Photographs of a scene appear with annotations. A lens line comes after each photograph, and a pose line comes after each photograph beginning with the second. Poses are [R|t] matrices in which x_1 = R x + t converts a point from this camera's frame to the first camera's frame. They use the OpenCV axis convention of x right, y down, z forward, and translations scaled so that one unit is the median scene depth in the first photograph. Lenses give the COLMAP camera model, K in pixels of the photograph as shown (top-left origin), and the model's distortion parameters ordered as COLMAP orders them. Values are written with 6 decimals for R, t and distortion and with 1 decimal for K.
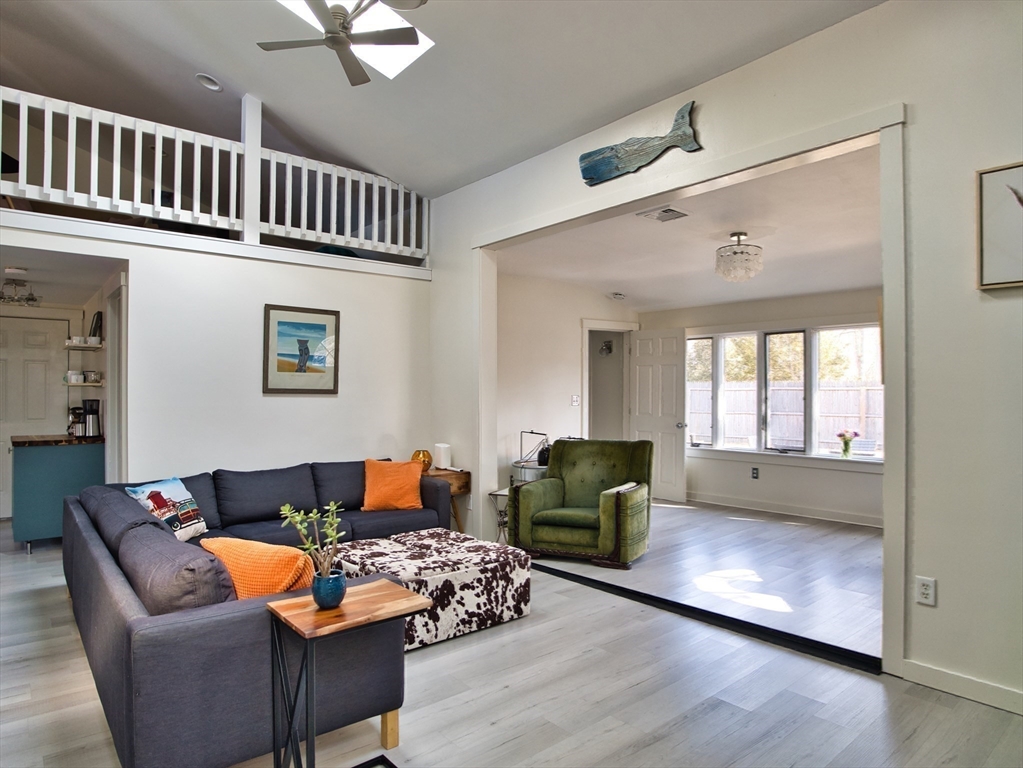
lens RADIAL K [[643.7, 0, 484.7], [0, 643.7, 387.4], [0, 0, 1]] dist [-0.031181, 0.016911]
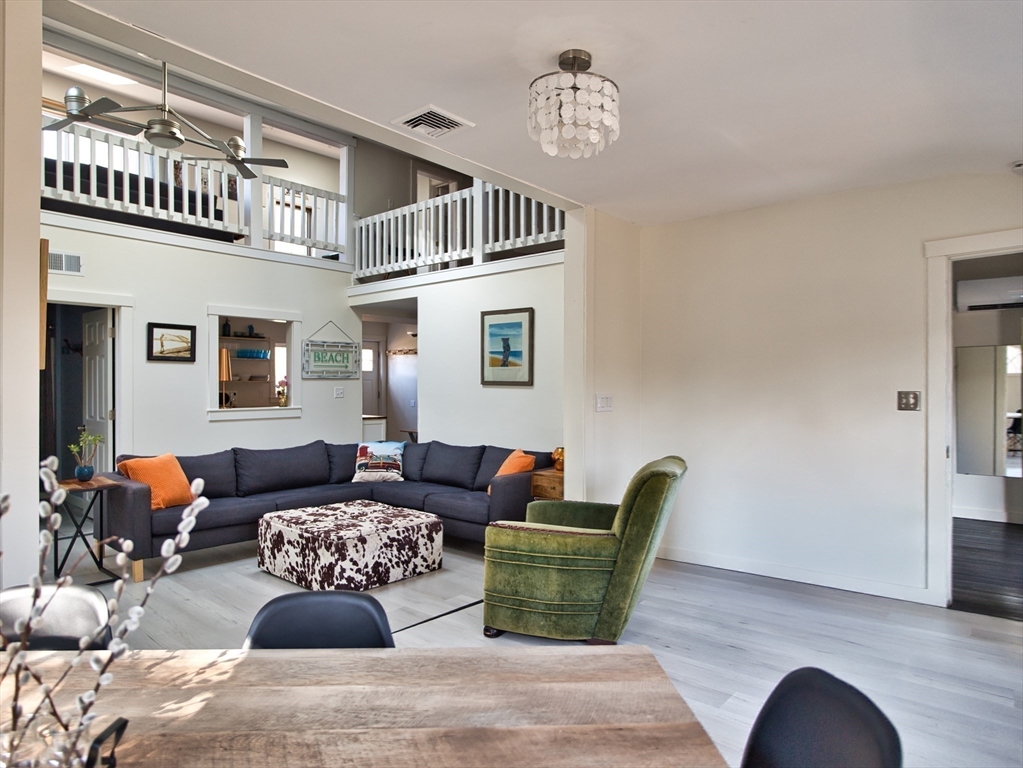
lens RADIAL K [[643.7, 0, 511.0], [0, 643.7, 381.2], [0, 0, 1]] dist [-0.031181, 0.016911]
pose [[0.148829, -0.006844, -0.988839, 1.161049], [0.004683, 0.999970, -0.006216, 0.012743], [0.988852, -0.003706, 0.148856, 1.159785]]
